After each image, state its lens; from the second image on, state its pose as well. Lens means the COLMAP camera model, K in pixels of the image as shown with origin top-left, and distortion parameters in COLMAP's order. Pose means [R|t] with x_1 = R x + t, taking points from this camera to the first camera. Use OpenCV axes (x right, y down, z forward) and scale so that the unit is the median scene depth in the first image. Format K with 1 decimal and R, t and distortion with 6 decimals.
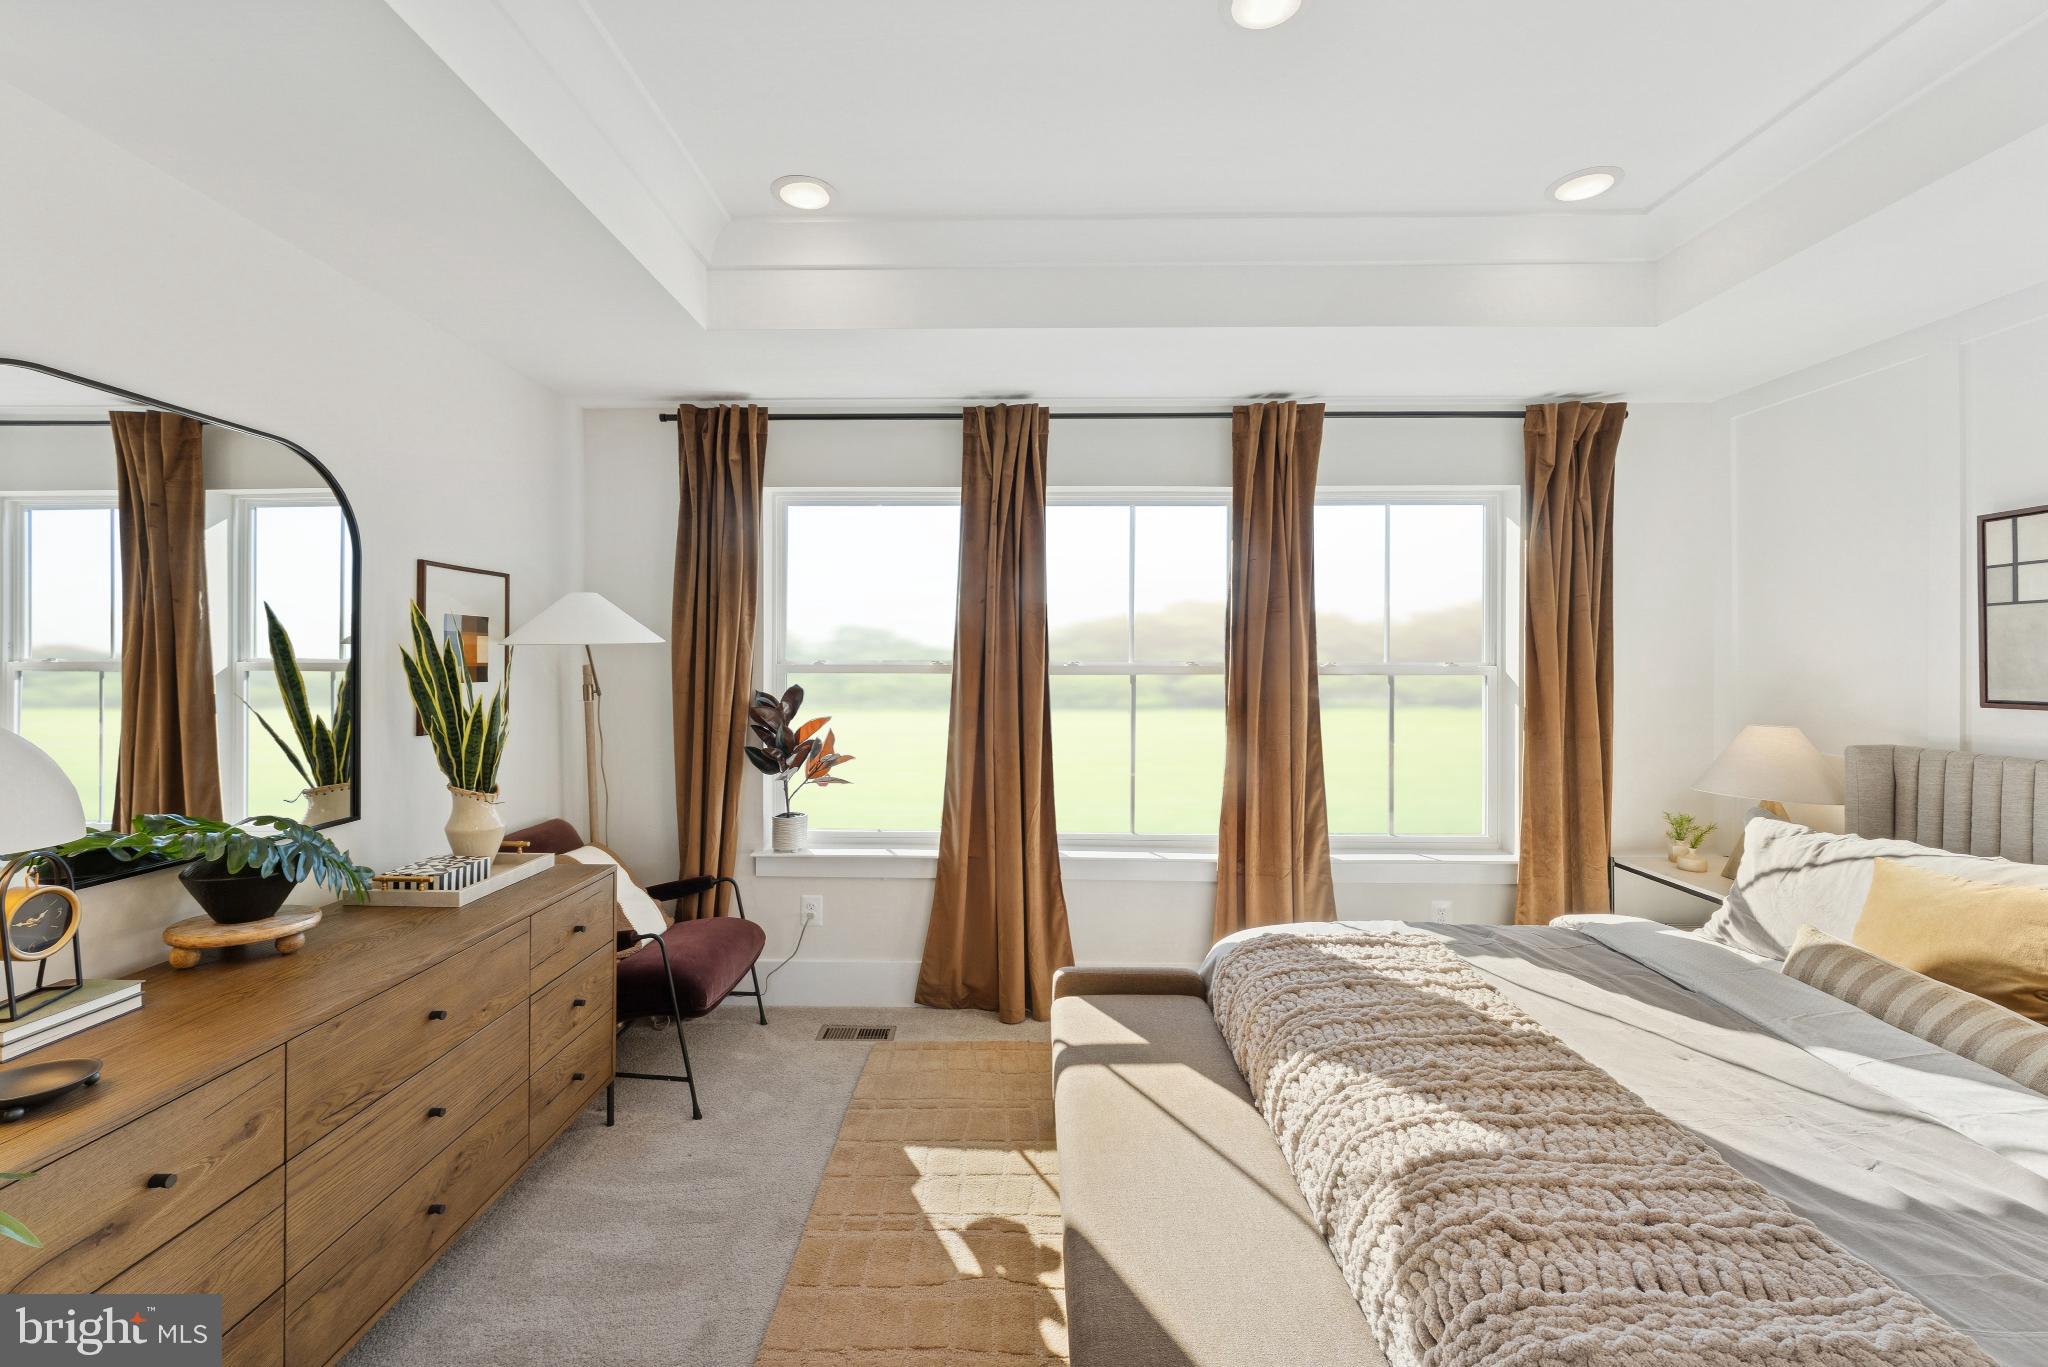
lens RADIAL K [[843.5, 0, 1027.0], [0, 843.5, 672.2], [0, 0, 1]] dist [0.000148, -0.000551]
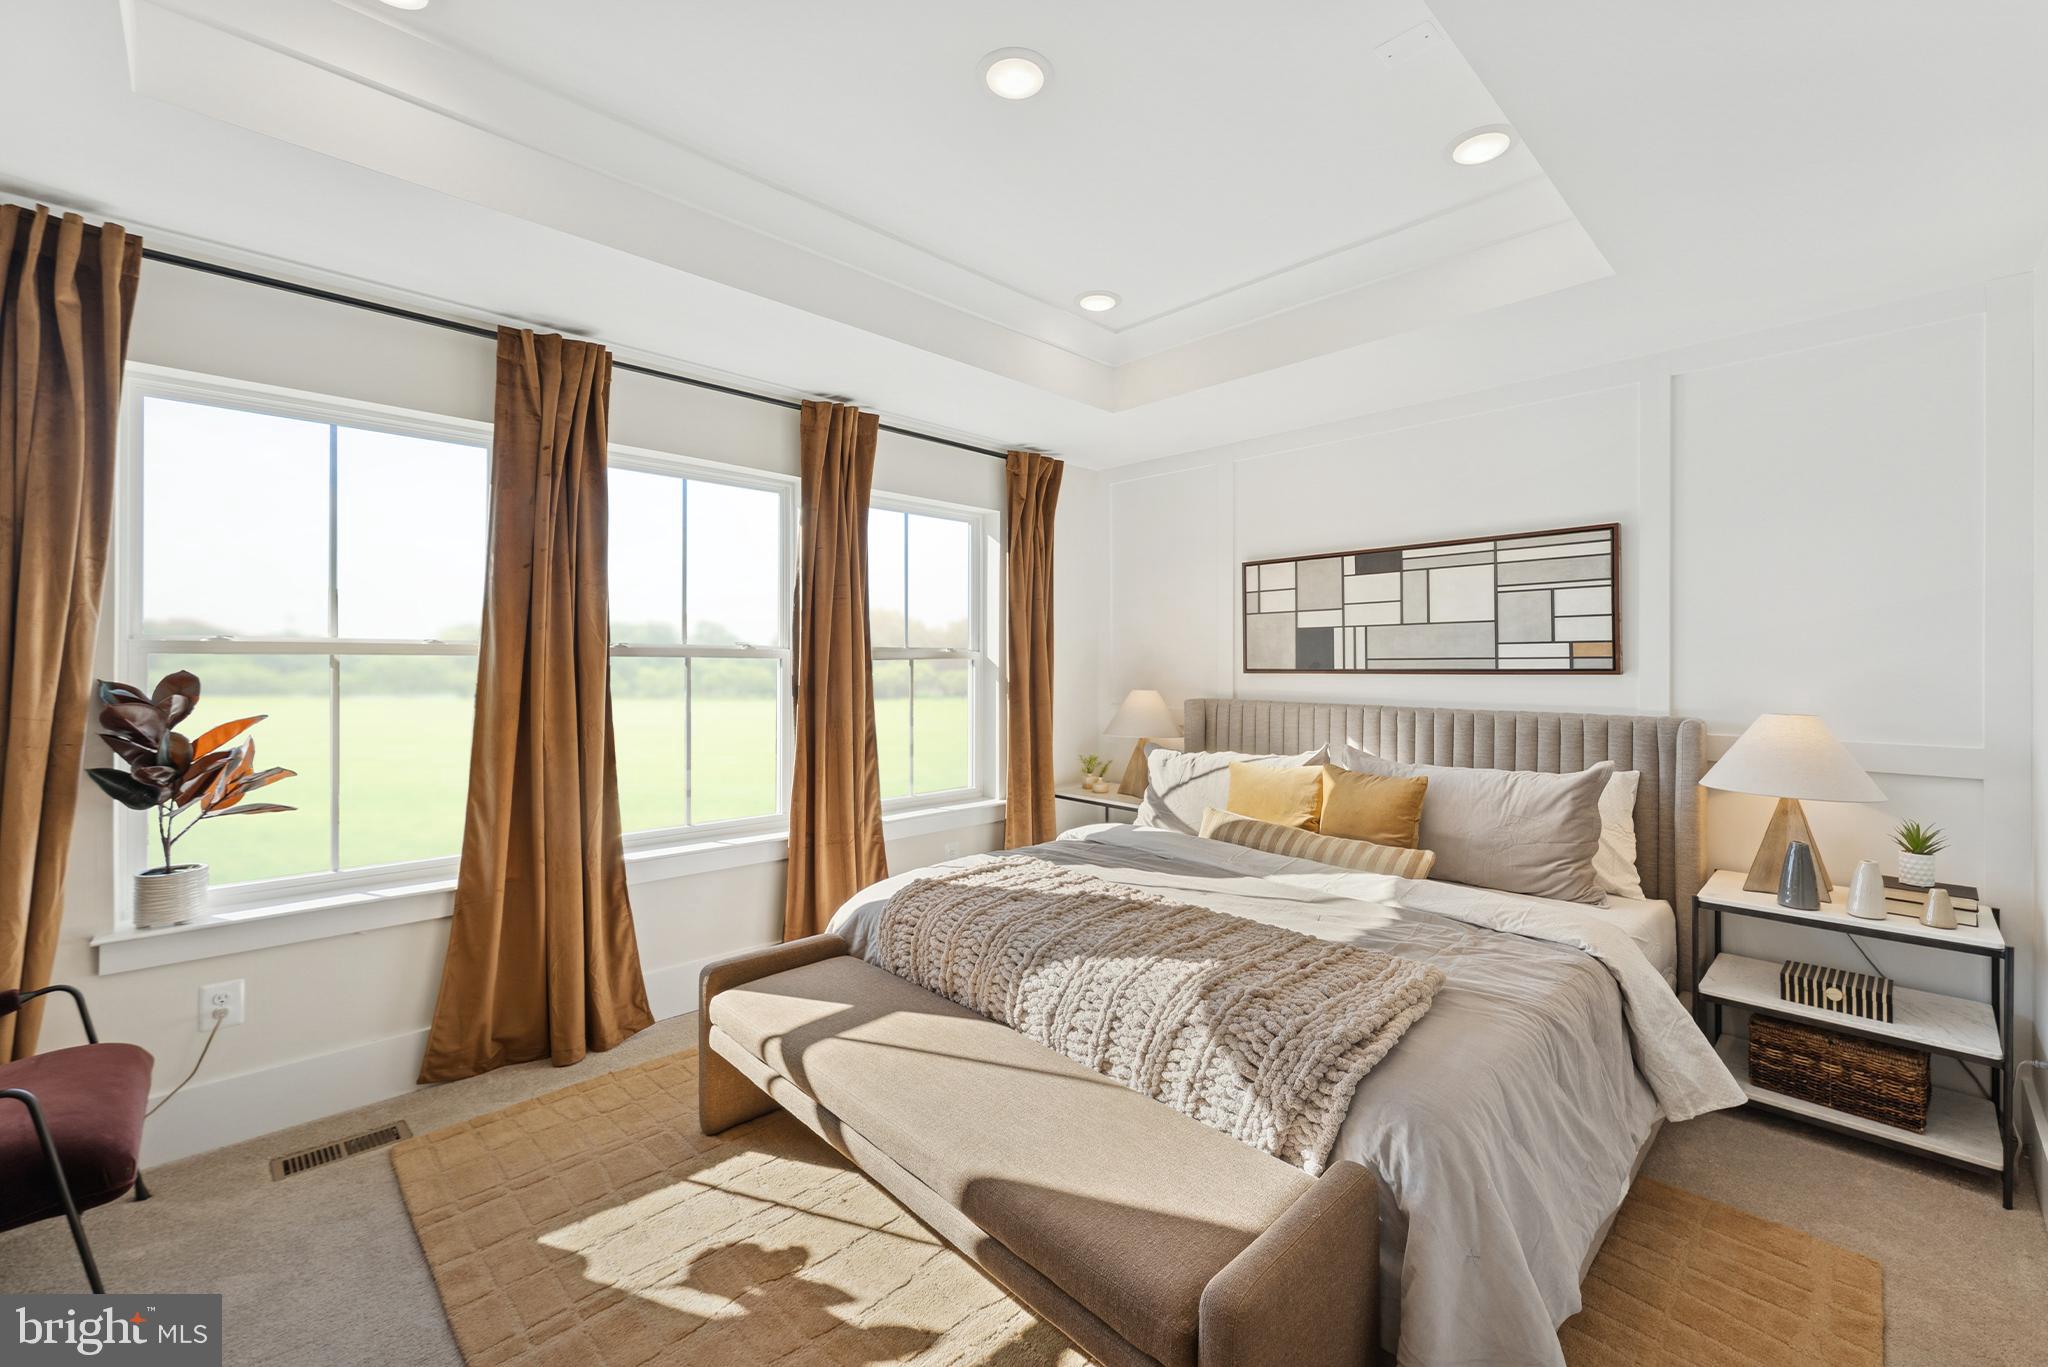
lens RADIAL K [[815.3, 0, 1030.4], [0, 815.3, 674.6], [0, 0, 1]] dist [0.000542, -0.000463]
pose [[0.711478, -0.010757, 0.702626, -0.267878], [0.011411, 0.999928, 0.003754, 0.024950], [-0.702616, 0.005347, 0.711549, 0.085276]]
